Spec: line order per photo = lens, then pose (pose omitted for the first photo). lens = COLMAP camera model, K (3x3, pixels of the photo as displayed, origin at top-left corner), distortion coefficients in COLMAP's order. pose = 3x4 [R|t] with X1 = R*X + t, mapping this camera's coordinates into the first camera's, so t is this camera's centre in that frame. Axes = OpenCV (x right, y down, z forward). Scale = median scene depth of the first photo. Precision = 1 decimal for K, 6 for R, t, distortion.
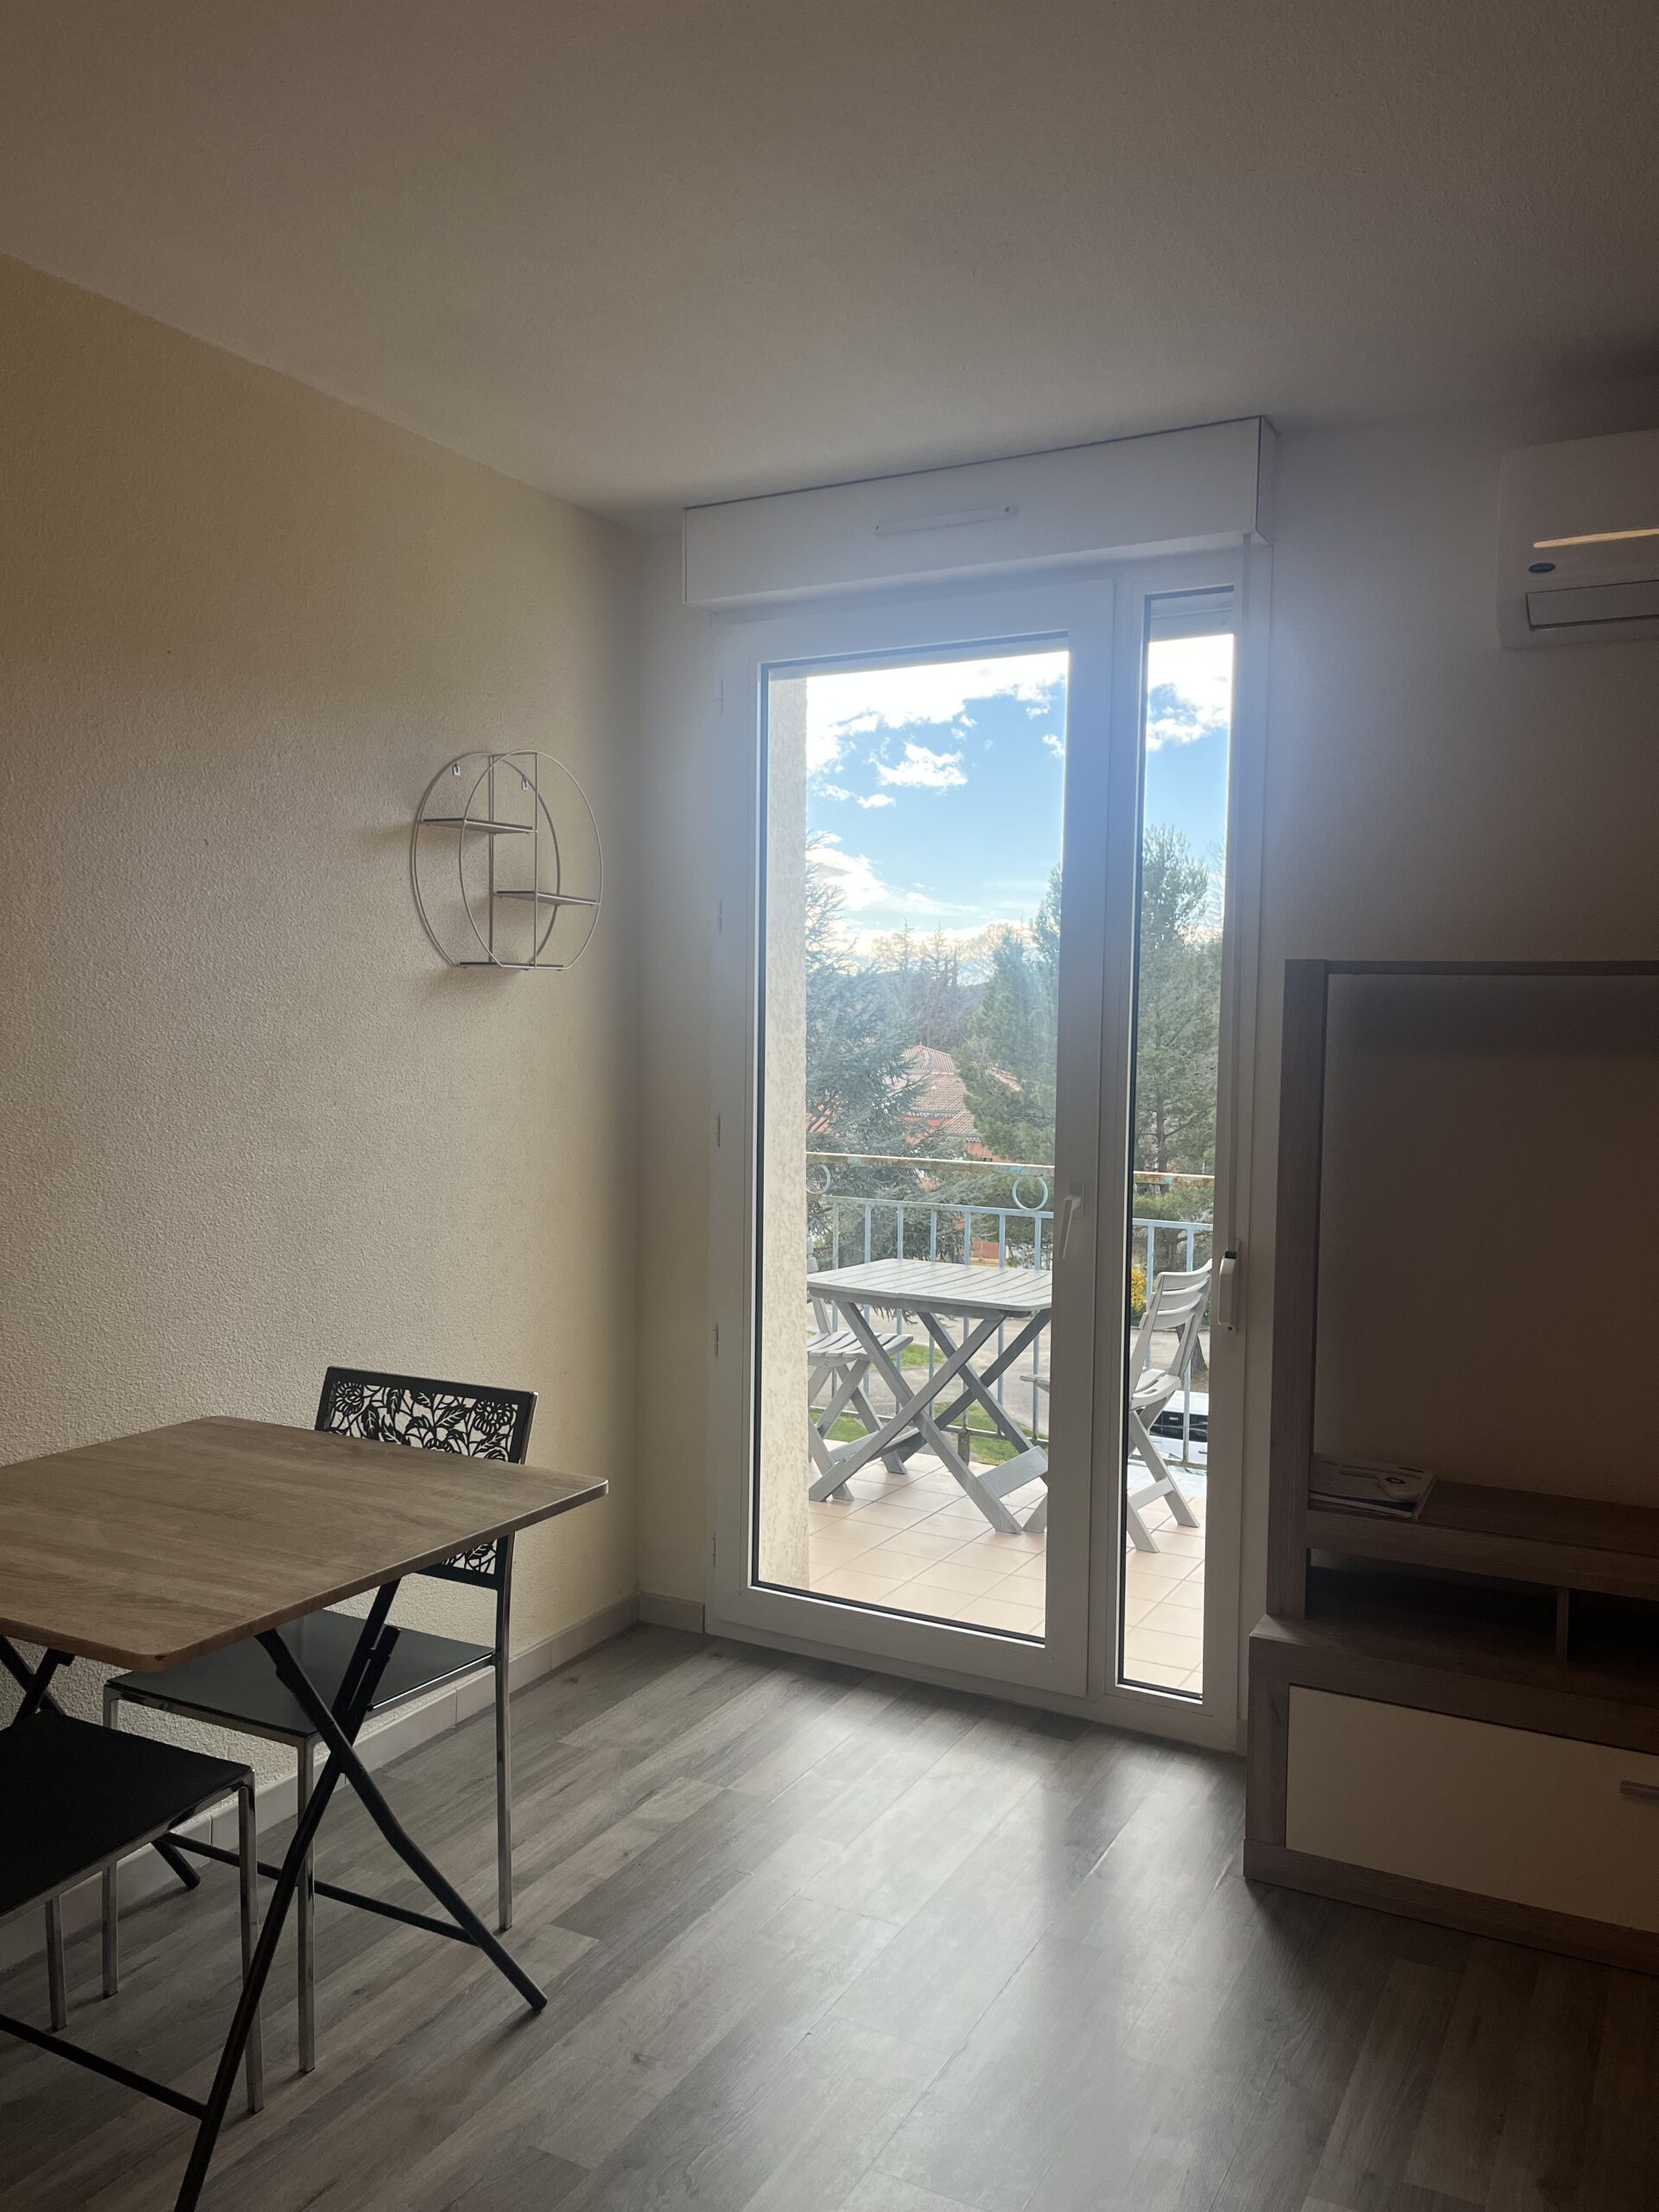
lens RADIAL K [[1709.6, 0, 819.9], [0, 1709.6, 1113.1], [0, 0, 1]] dist [0.090577, -0.120610]
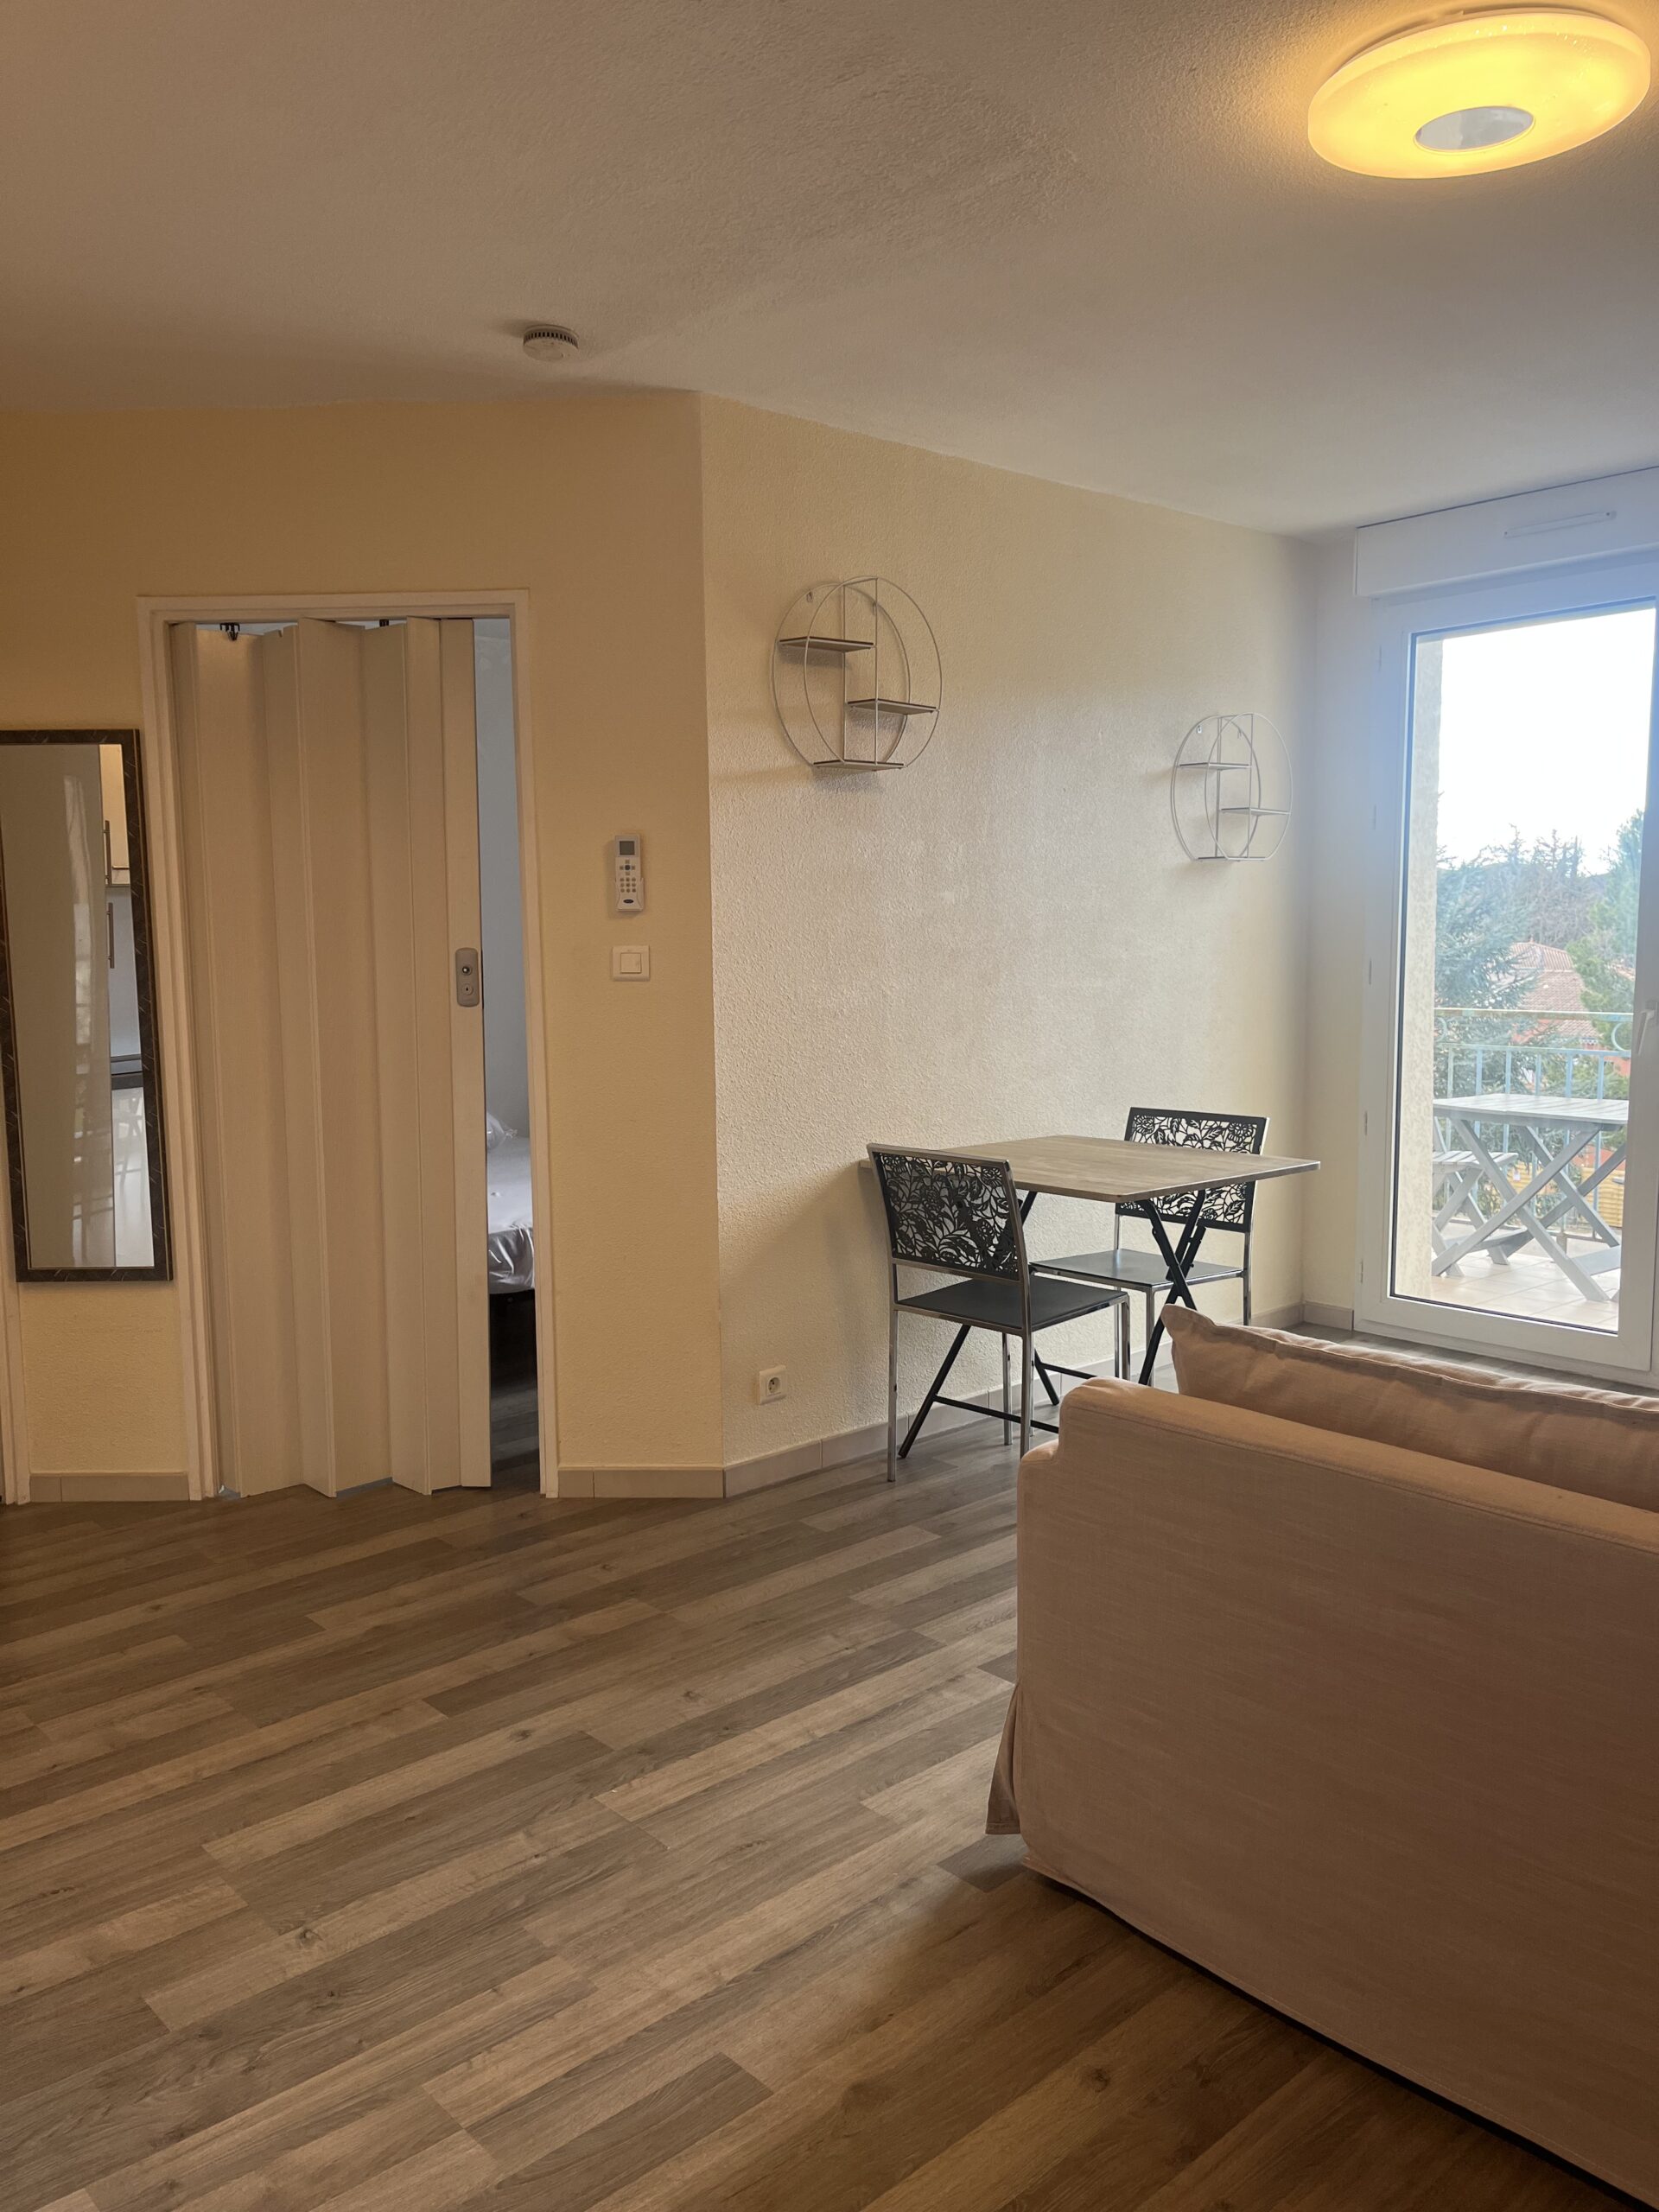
lens RADIAL K [[1709.6, 0, 819.9], [0, 1709.6, 1113.1], [0, 0, 1]] dist [0.090577, -0.120610]
pose [[0.946001, 0.016165, -0.323761, -0.029231], [0.001603, 0.998510, 0.054538, 0.051977], [0.324160, -0.052112, 0.944566, -0.533614]]
